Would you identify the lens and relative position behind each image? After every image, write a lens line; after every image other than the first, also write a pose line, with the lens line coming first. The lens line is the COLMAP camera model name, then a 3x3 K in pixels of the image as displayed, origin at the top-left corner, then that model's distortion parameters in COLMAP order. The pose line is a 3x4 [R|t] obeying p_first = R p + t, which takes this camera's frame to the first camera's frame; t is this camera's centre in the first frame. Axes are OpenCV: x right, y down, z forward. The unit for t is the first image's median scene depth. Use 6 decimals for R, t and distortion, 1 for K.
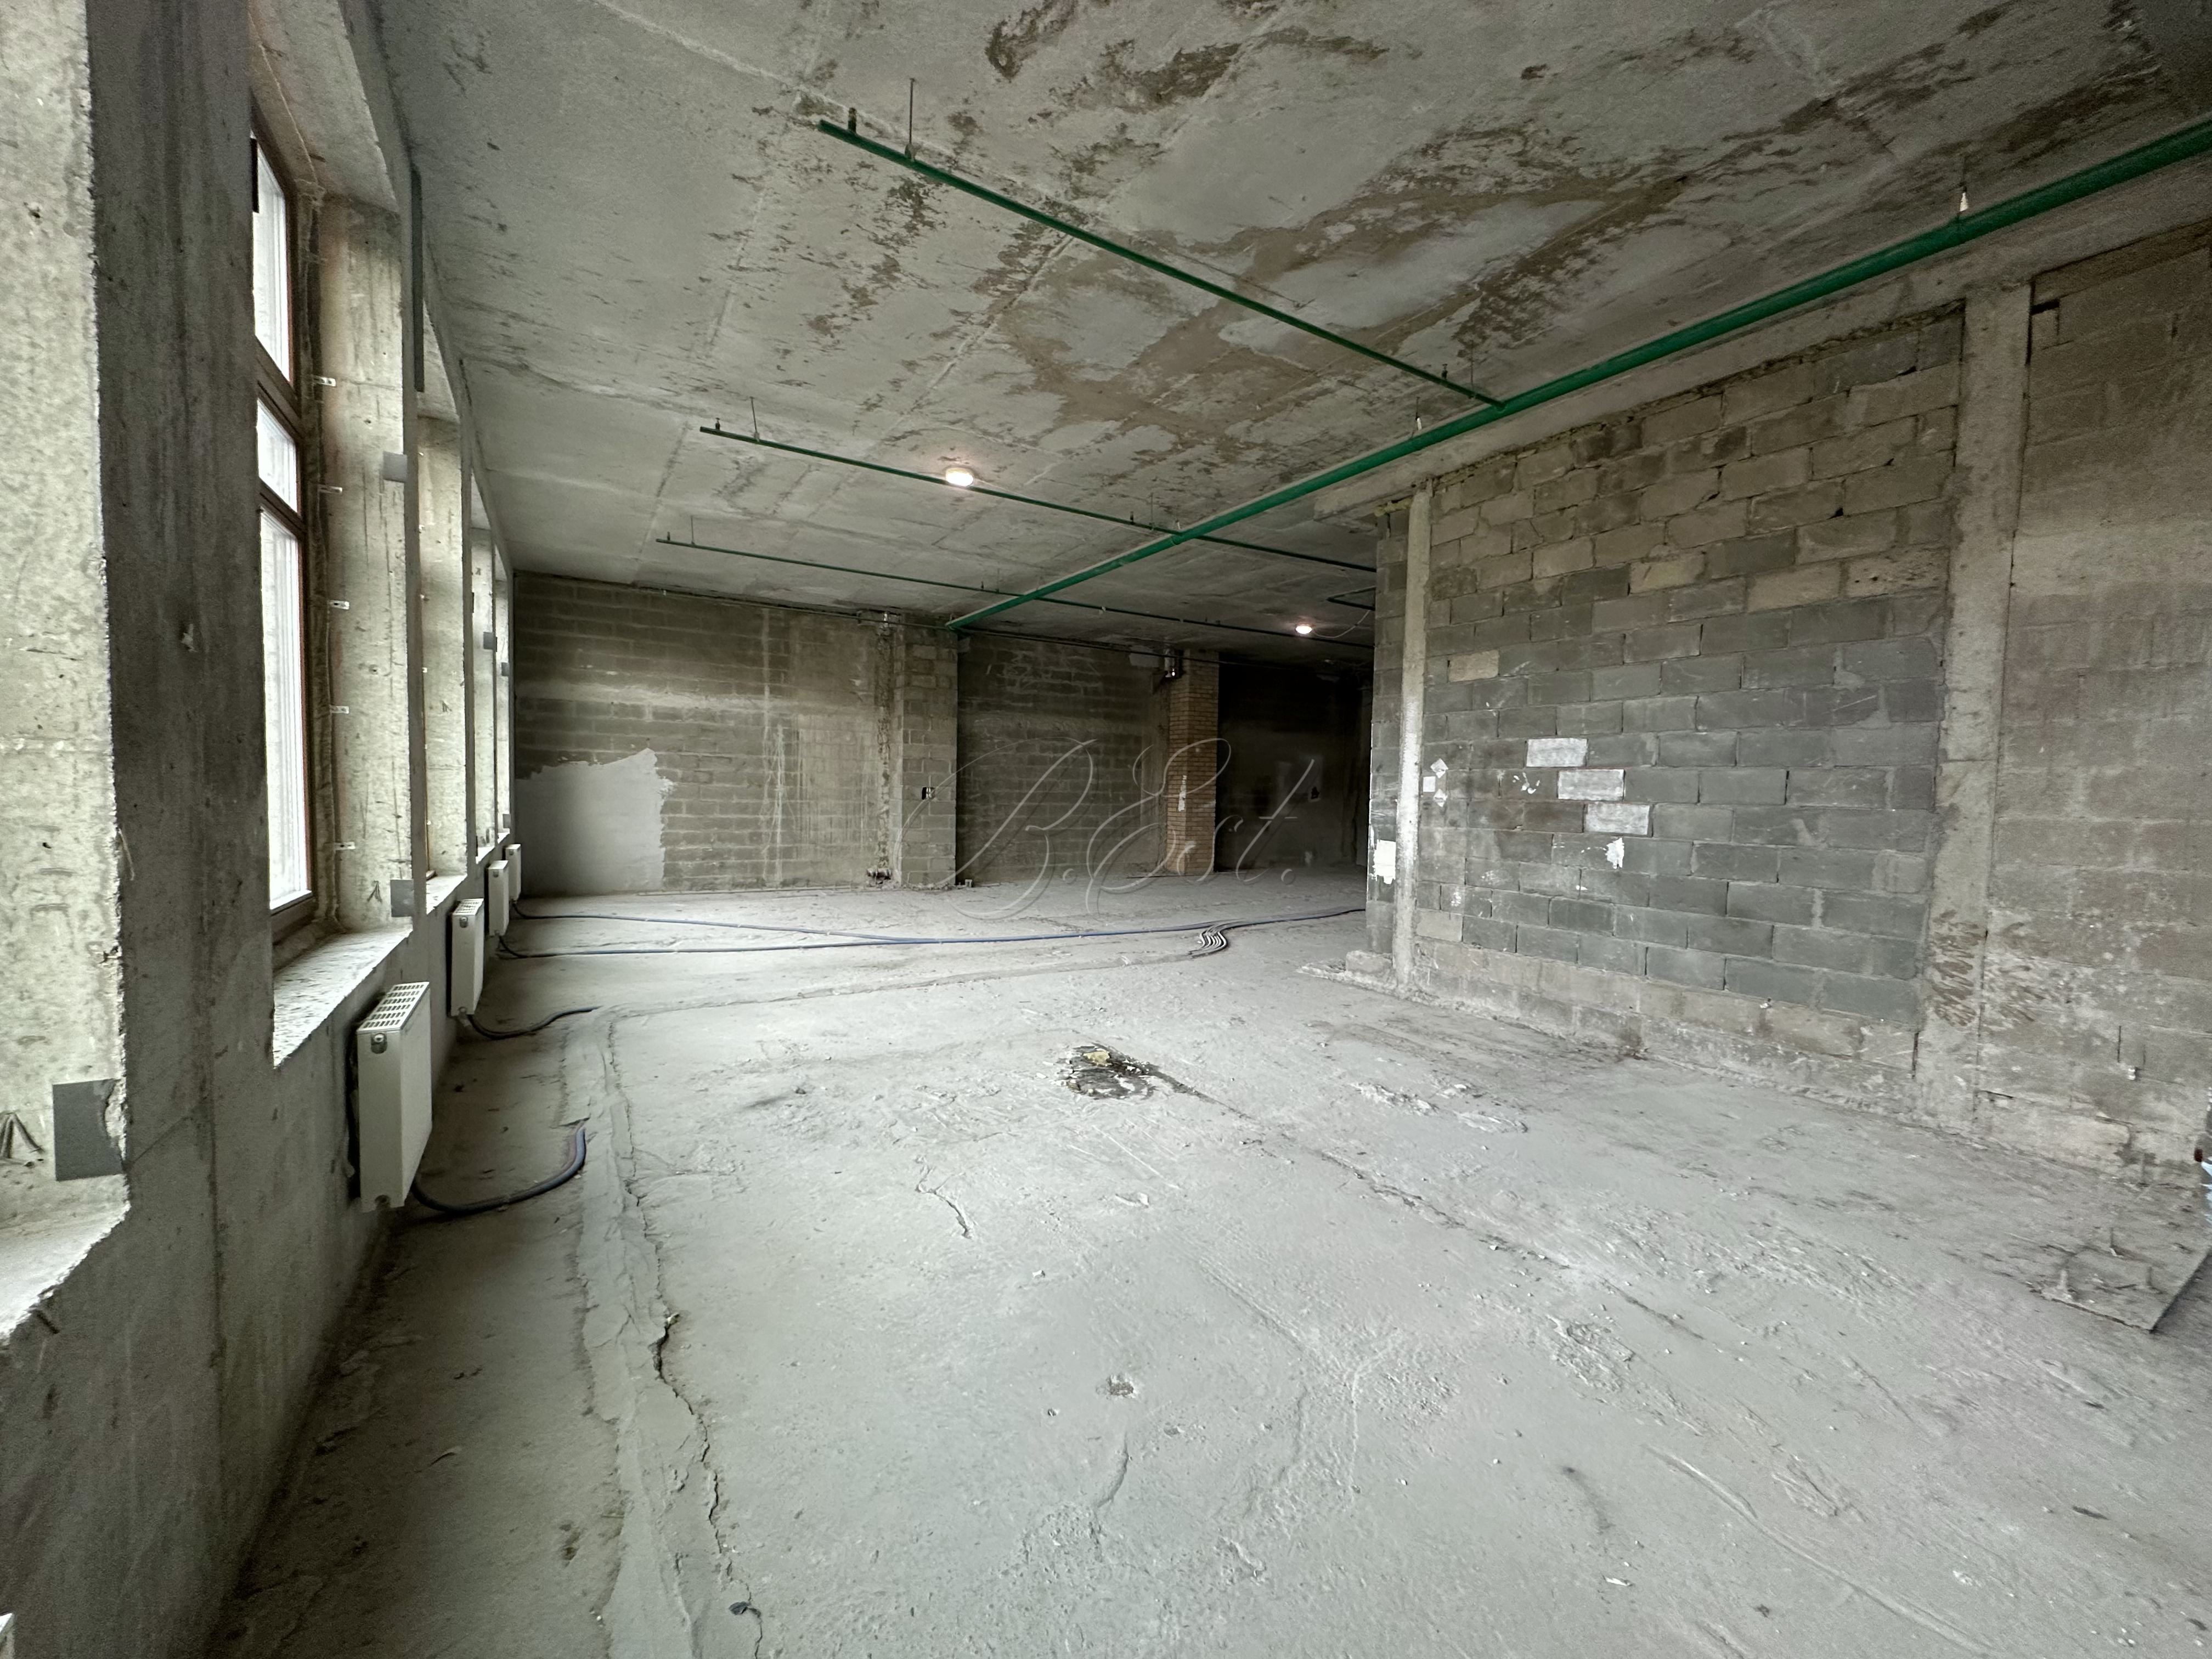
lens RADIAL K [[881.6, 0, 1108.4], [0, 881.6, 829.8], [0, 0, 1]] dist [0.000676, 0.000464]
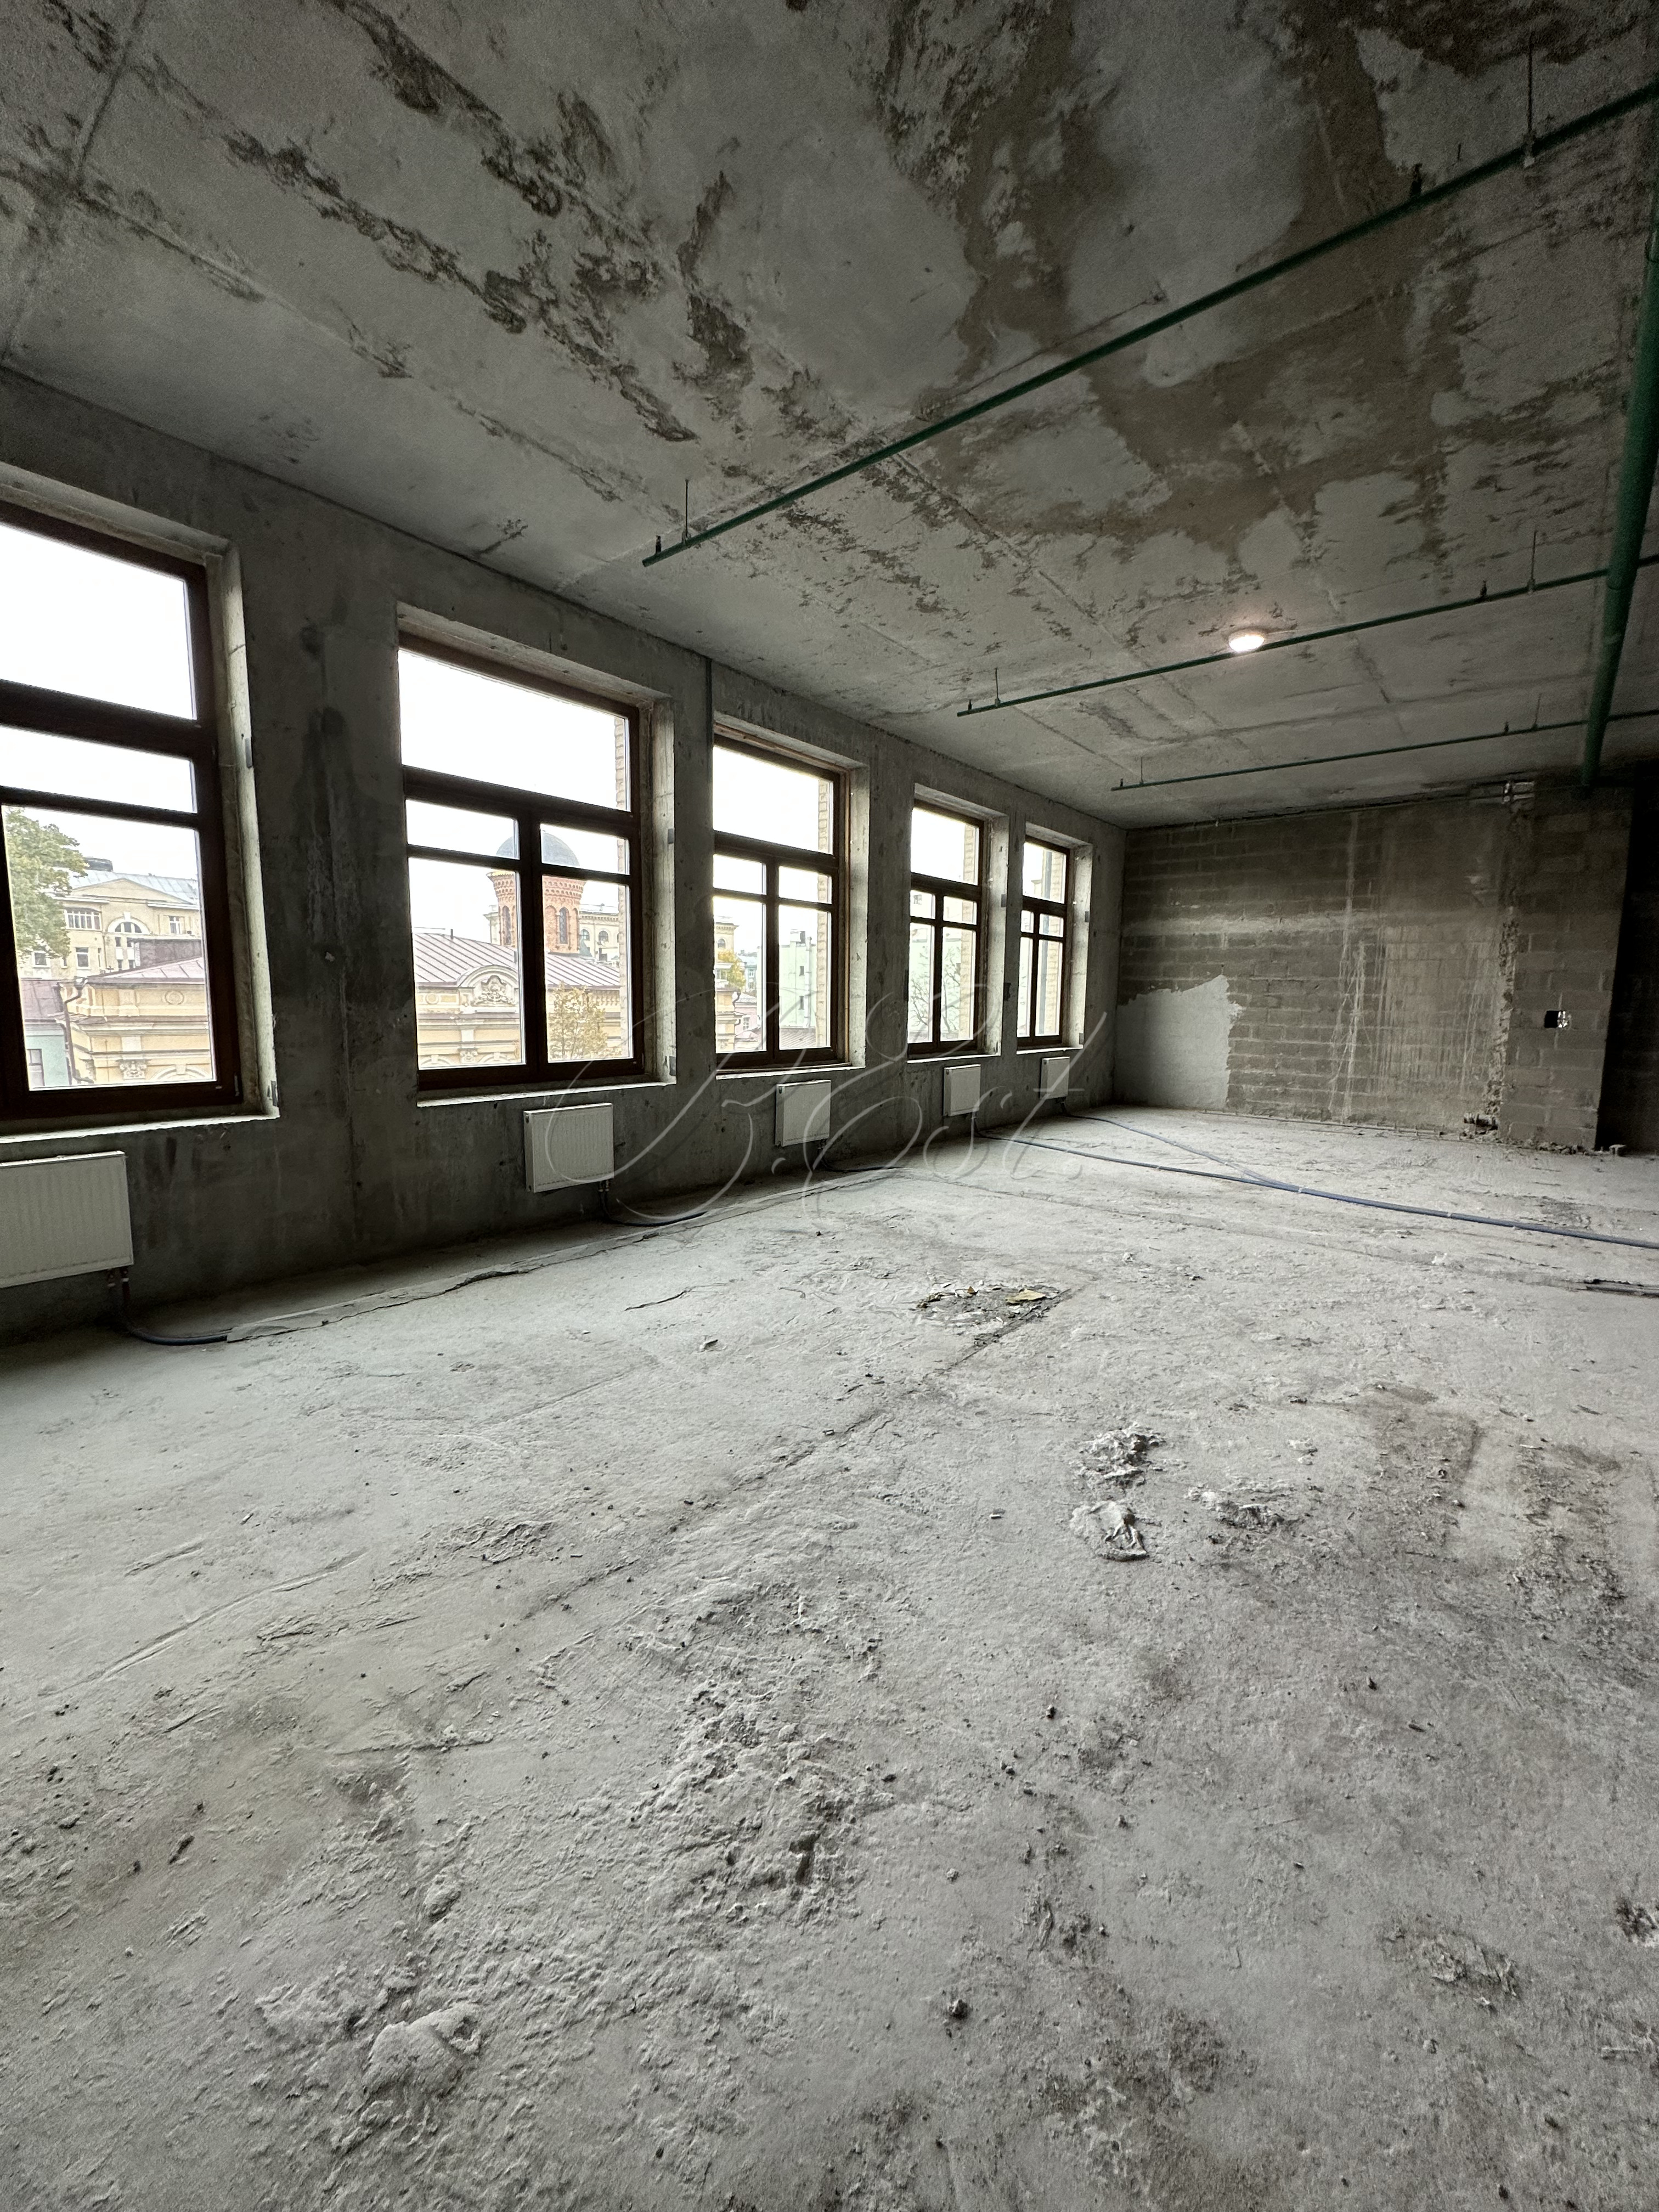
lens RADIAL K [[883.2, 0, 829.5], [0, 883.2, 1106.0], [0, 0, 1]] dist [-0.000092, -0.000167]
pose [[0.318290, 0.096310, -0.943088, 0.793799], [-0.046997, 0.995206, 0.085771, -0.011132], [0.946828, 0.017022, 0.321291, 0.510365]]
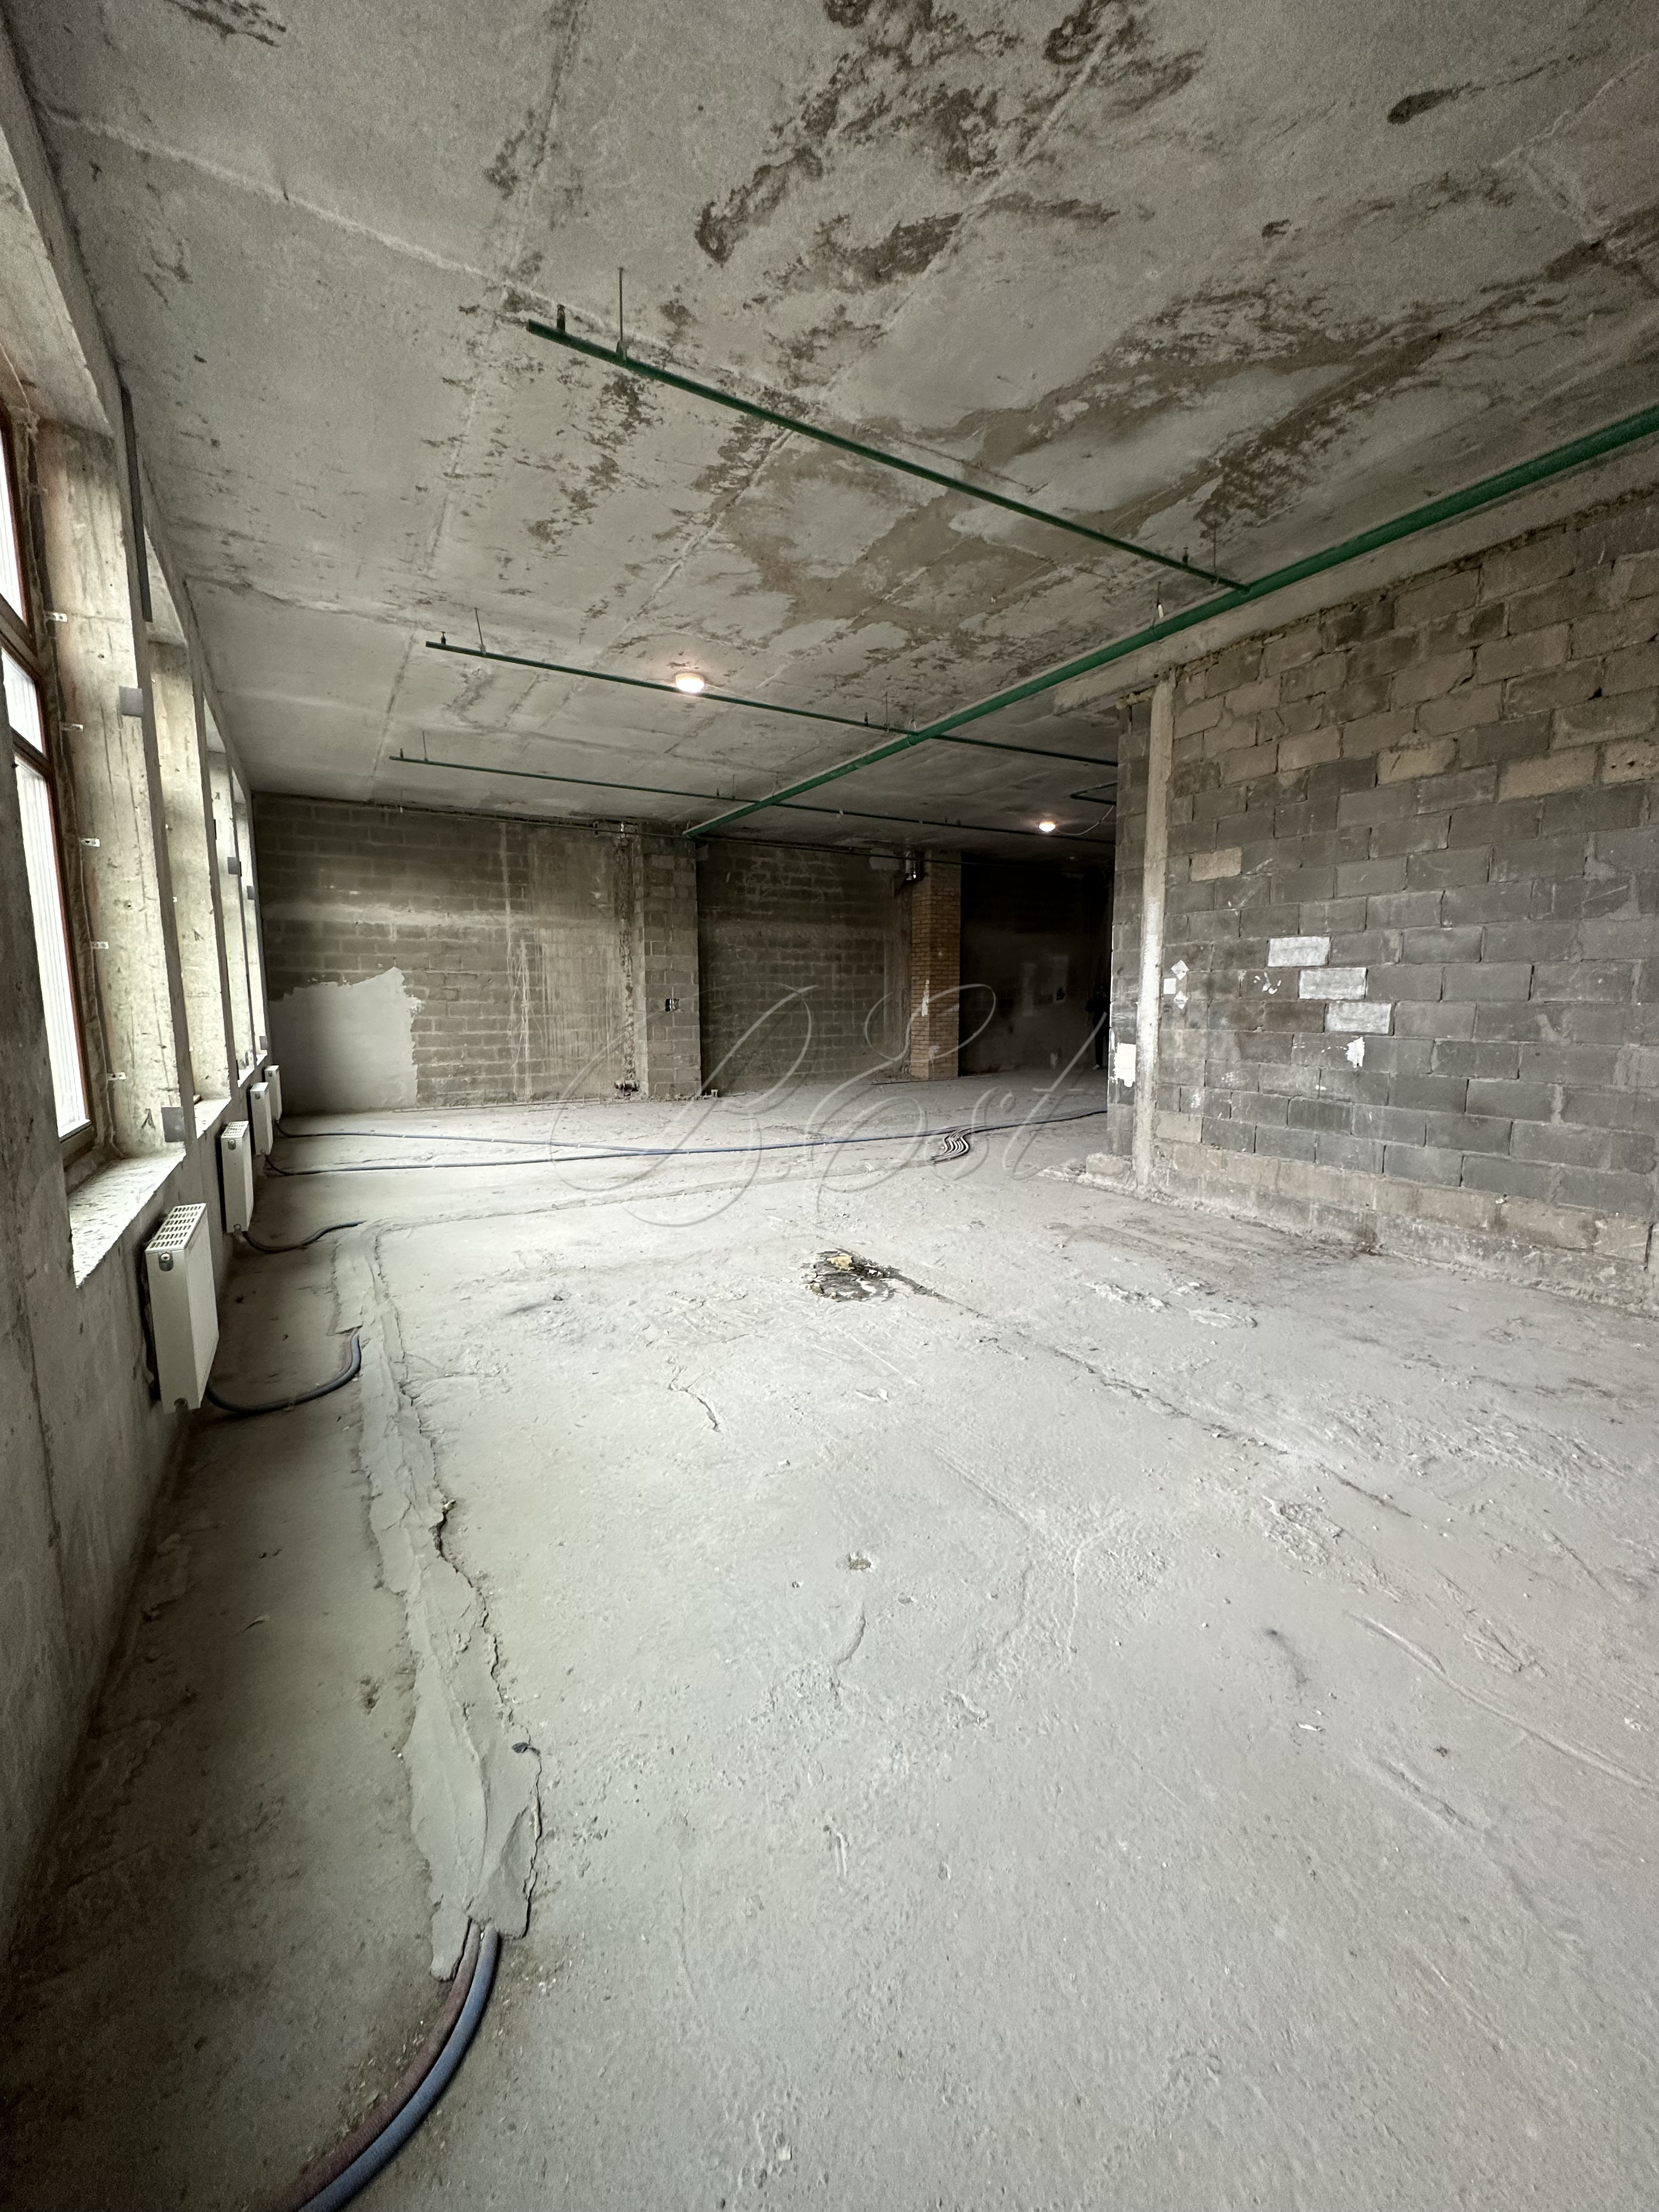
lens RADIAL K [[881.6, 0, 829.5], [0, 881.6, 1106.0], [0, 0, 1]] dist [0.000676, 0.000464]
pose [[0.999317, -0.020928, -0.030466, 0.010129], [0.023314, 0.996505, 0.080217, -0.007567], [0.028681, -0.080873, 0.996312, -0.017538]]
